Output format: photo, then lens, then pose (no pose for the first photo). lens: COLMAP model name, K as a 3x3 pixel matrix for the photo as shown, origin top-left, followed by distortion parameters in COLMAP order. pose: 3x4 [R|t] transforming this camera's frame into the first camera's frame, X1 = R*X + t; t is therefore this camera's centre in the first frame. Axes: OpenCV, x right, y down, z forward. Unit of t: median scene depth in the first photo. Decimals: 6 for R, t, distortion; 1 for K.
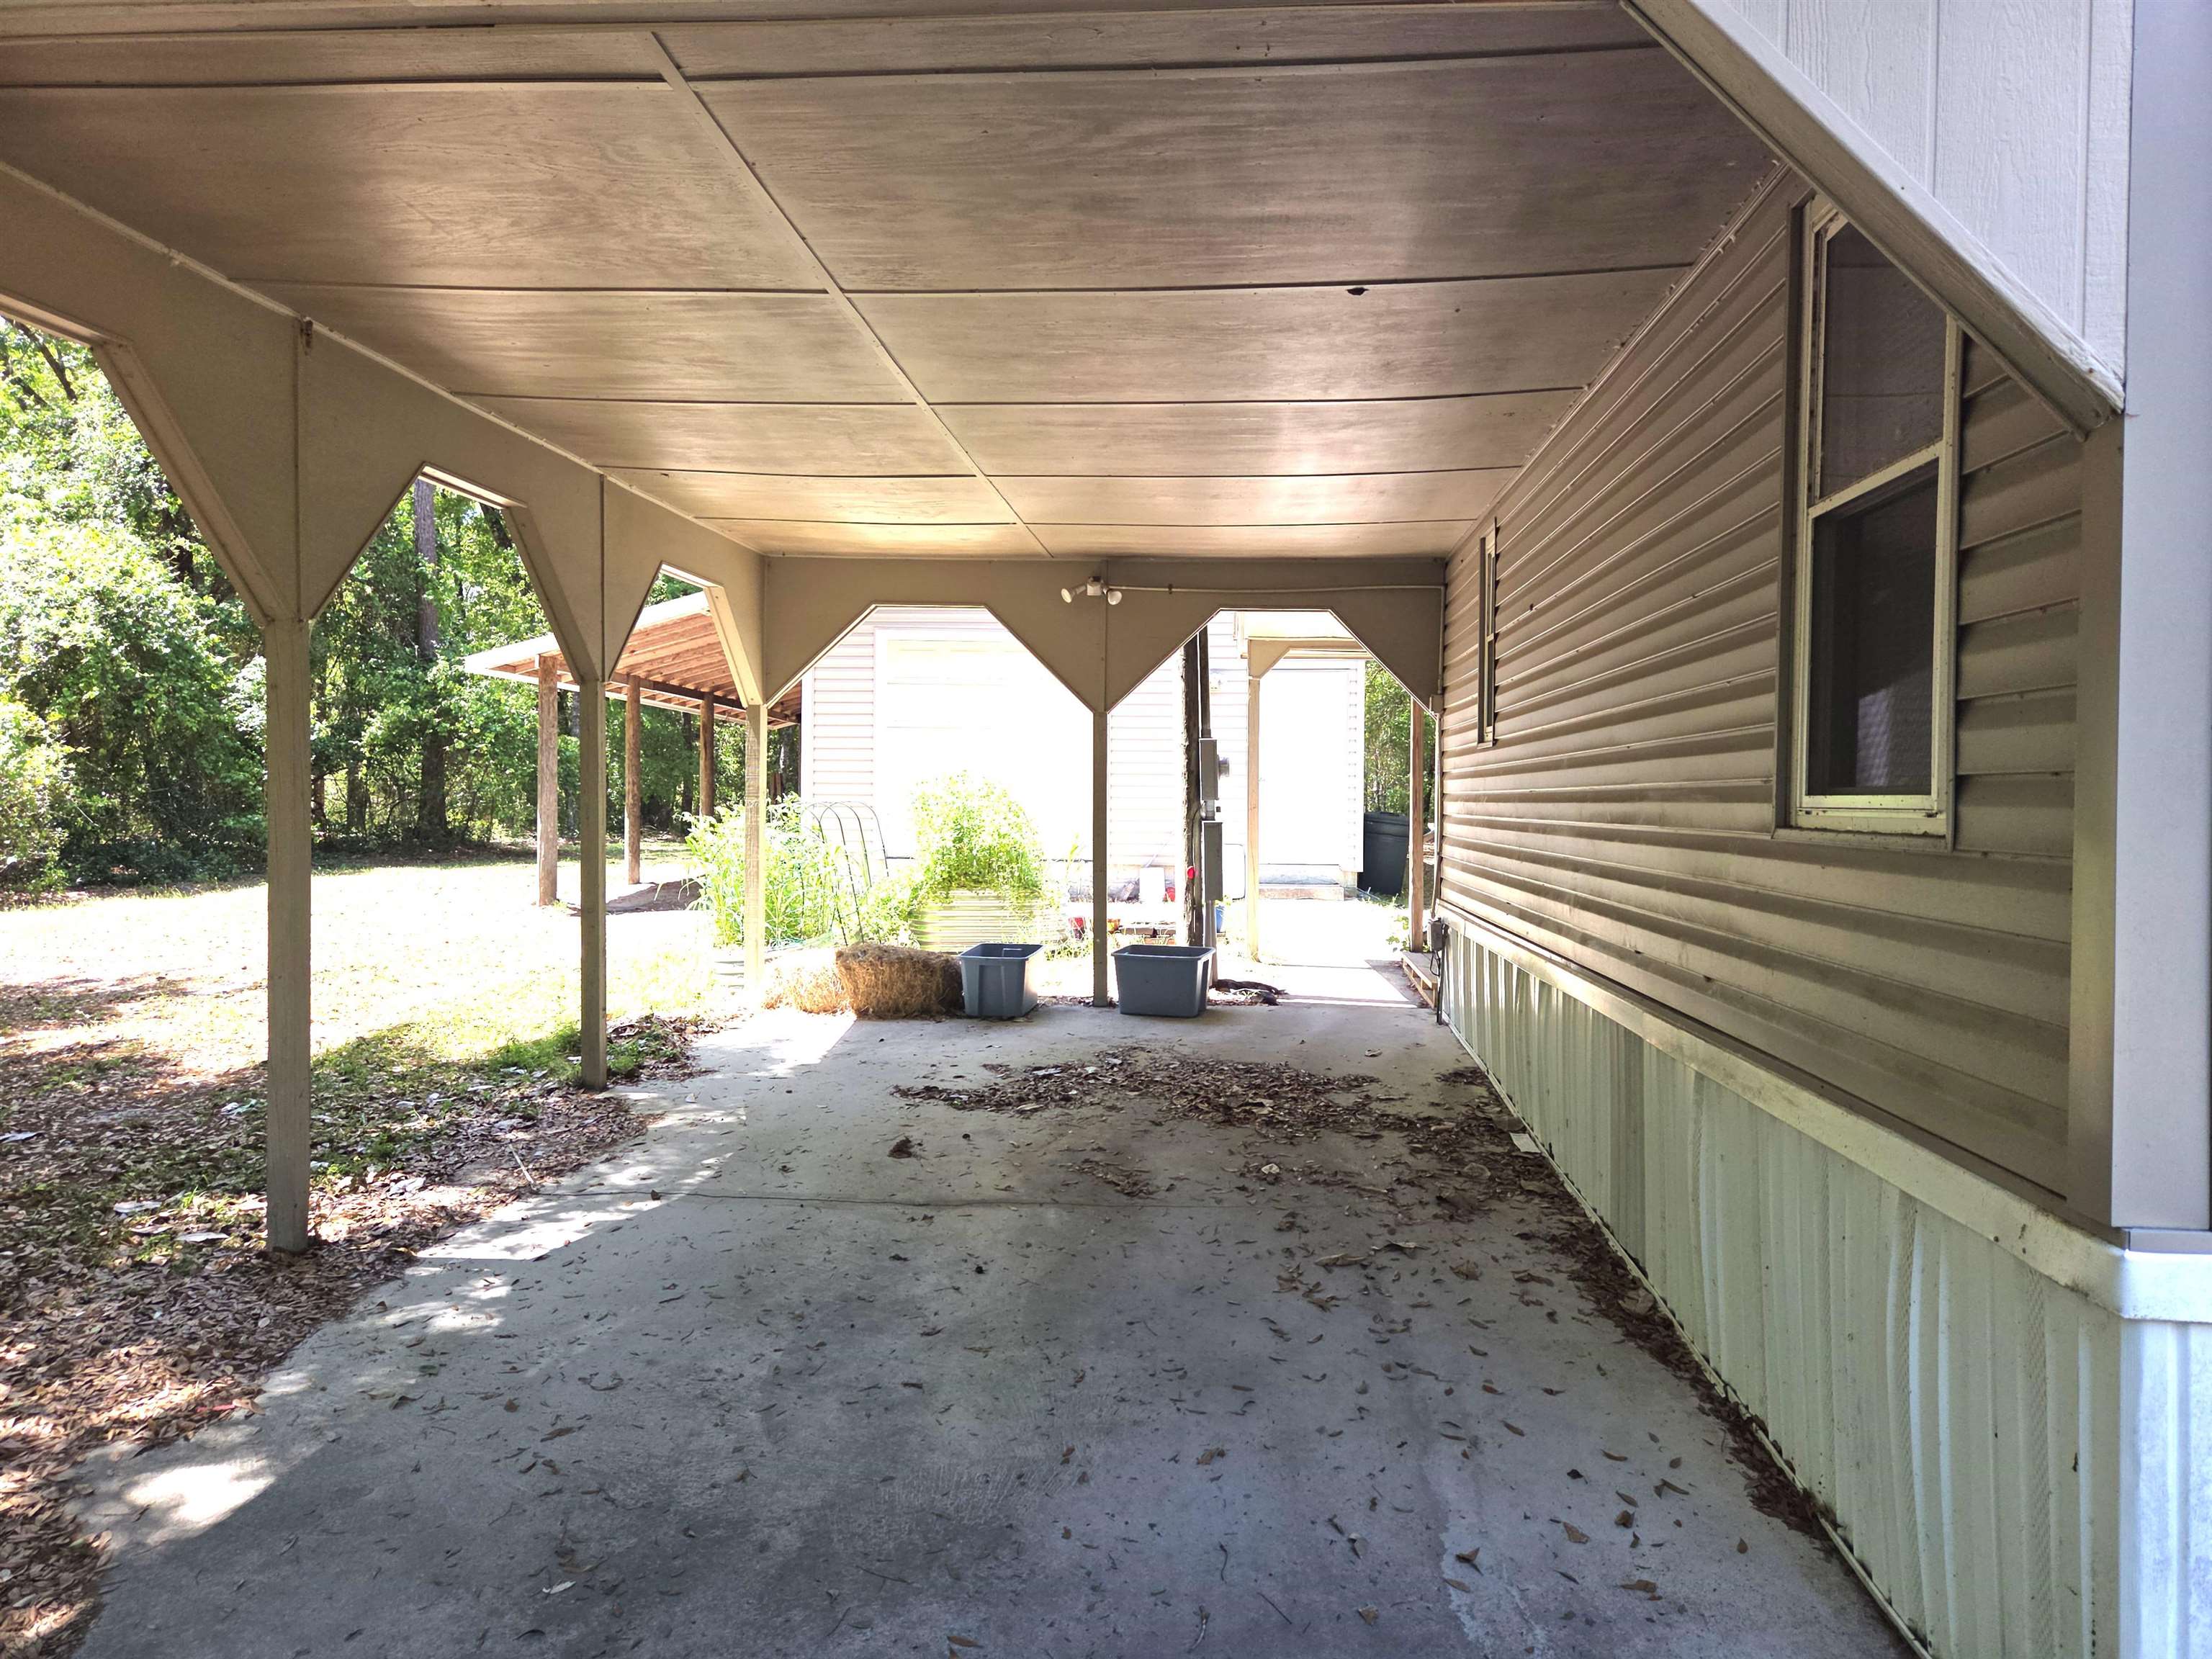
lens RADIAL K [[1482.7, 0, 1106.0], [0, 1482.7, 829.5], [0, 0, 1]] dist [0.087033, -0.069680]
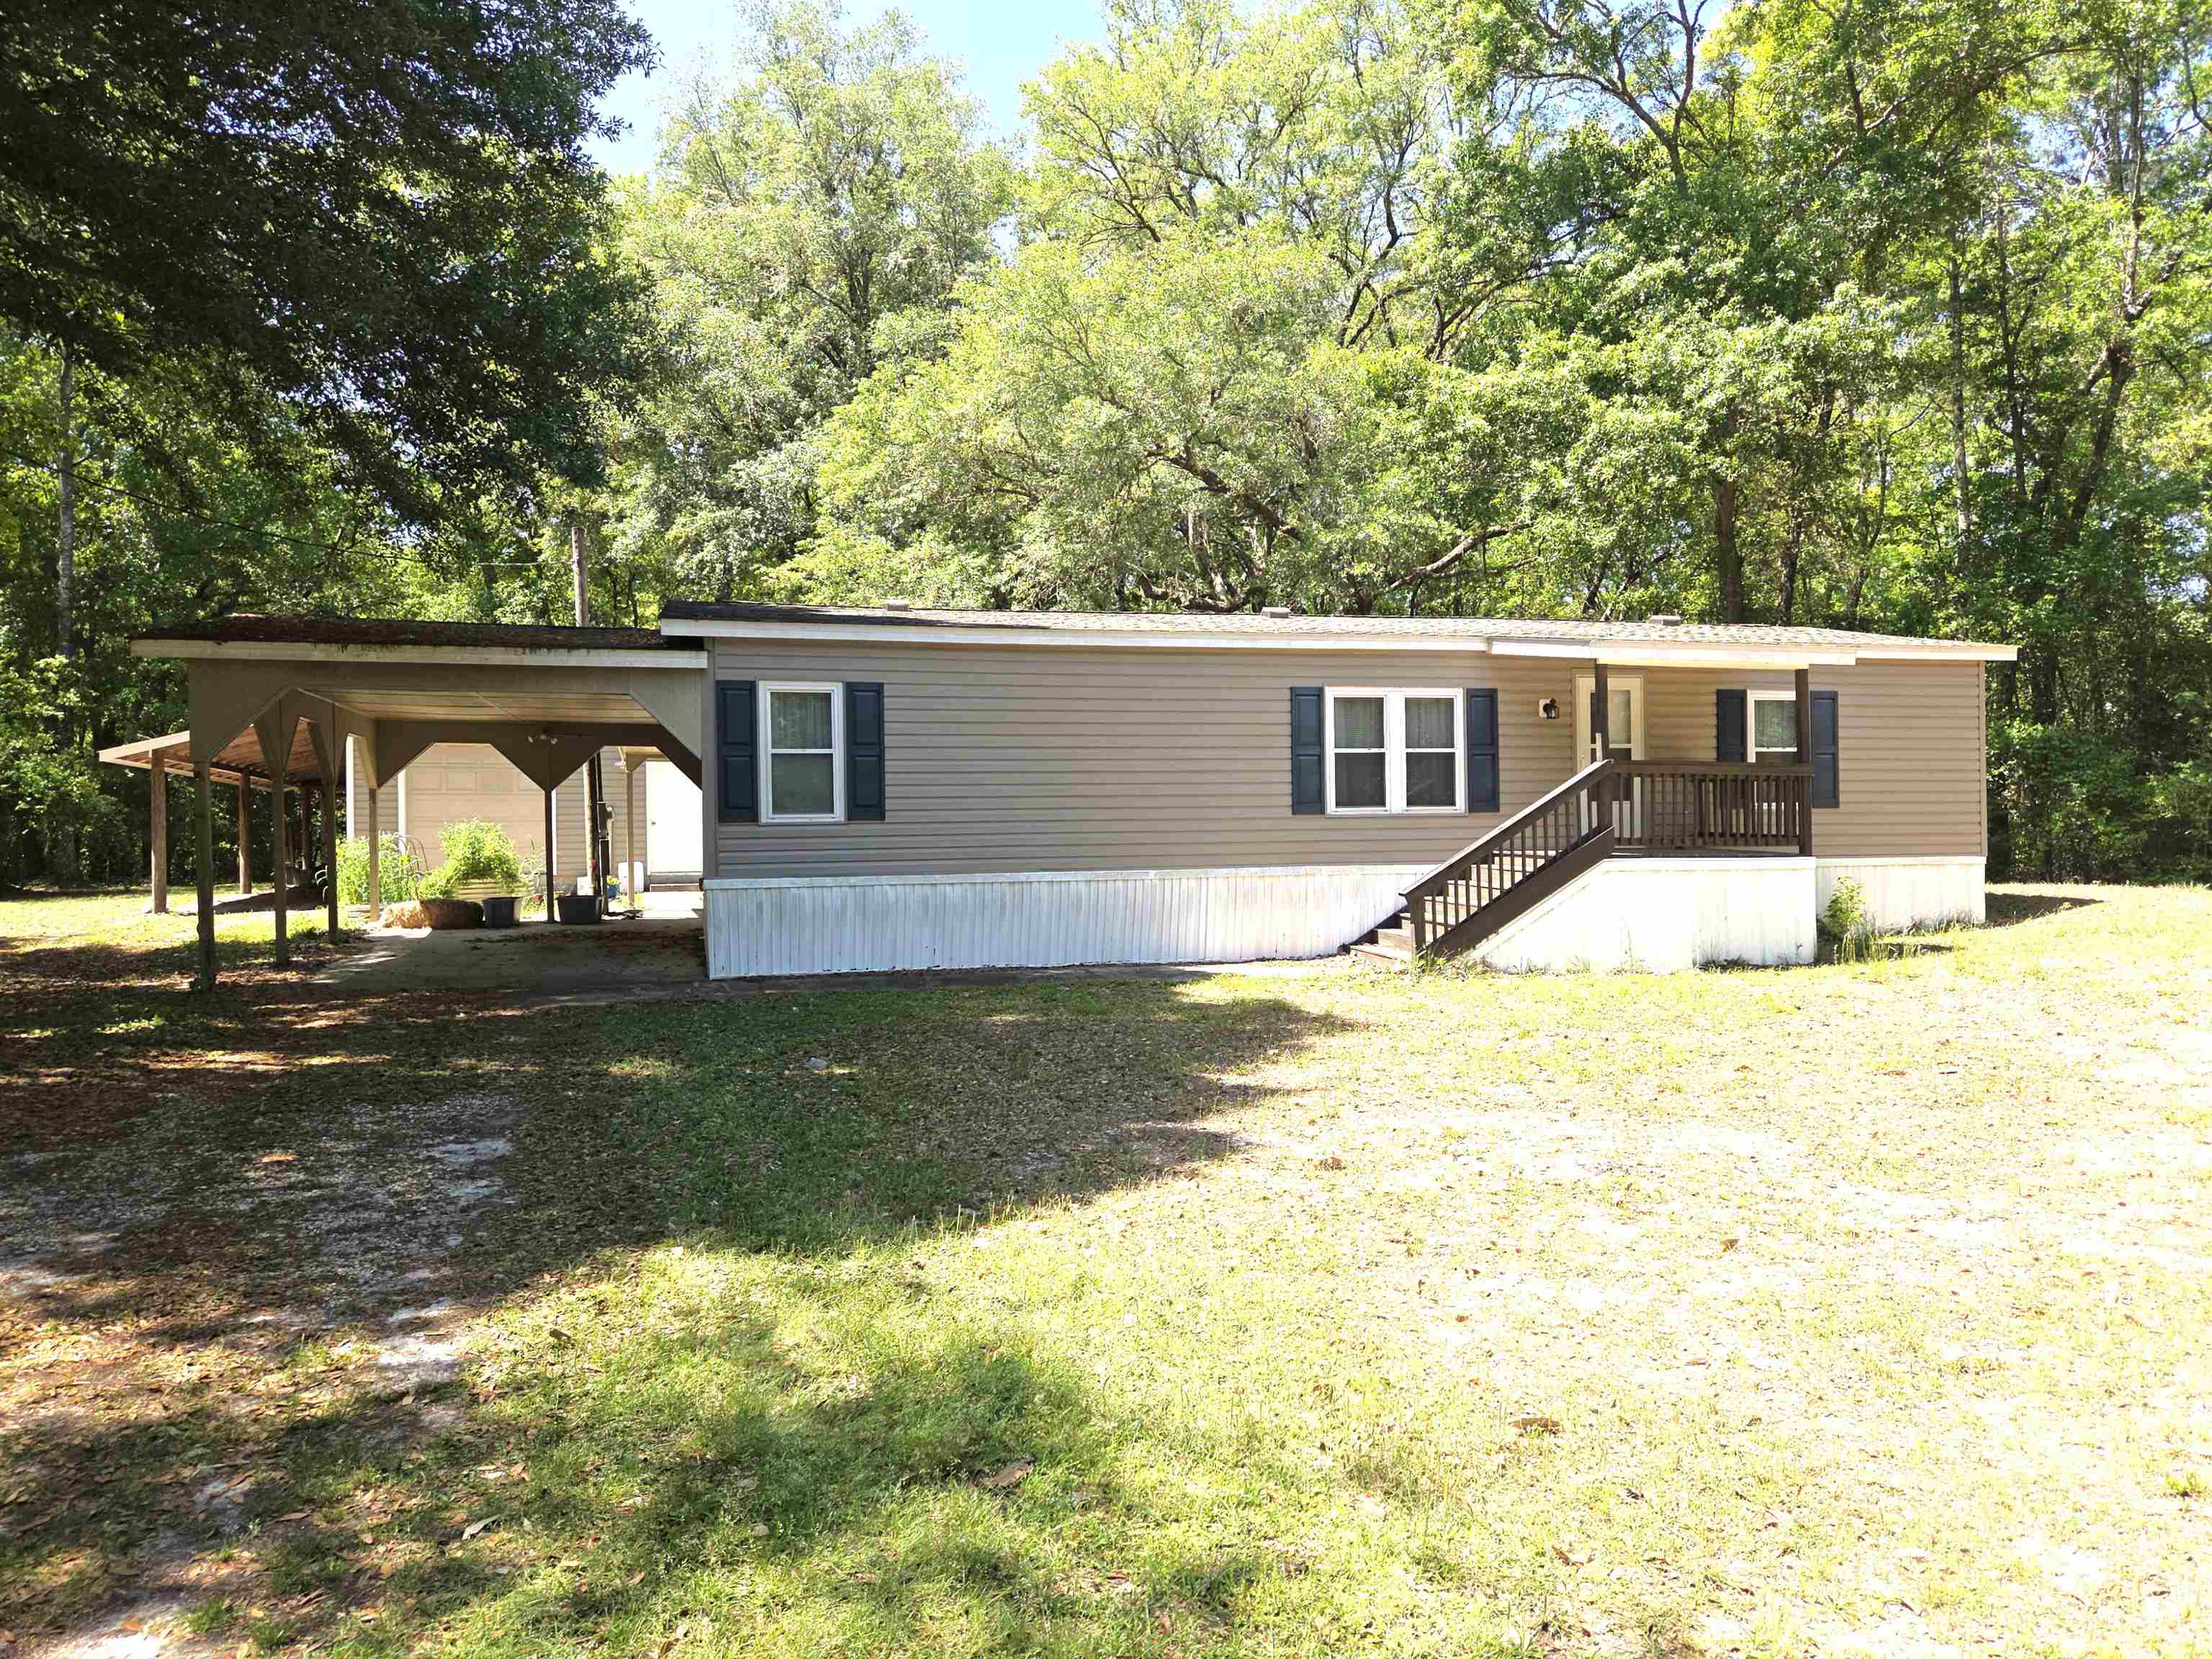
lens RADIAL K [[1482.7, 0, 1106.0], [0, 1482.7, 829.5], [0, 0, 1]] dist [0.087033, -0.069680]
pose [[0.939350, -0.014350, 0.342661, 0.009960], [0.025799, 0.999250, -0.028879, 0.062267], [-0.341989, 0.035968, 0.939015, -1.338869]]
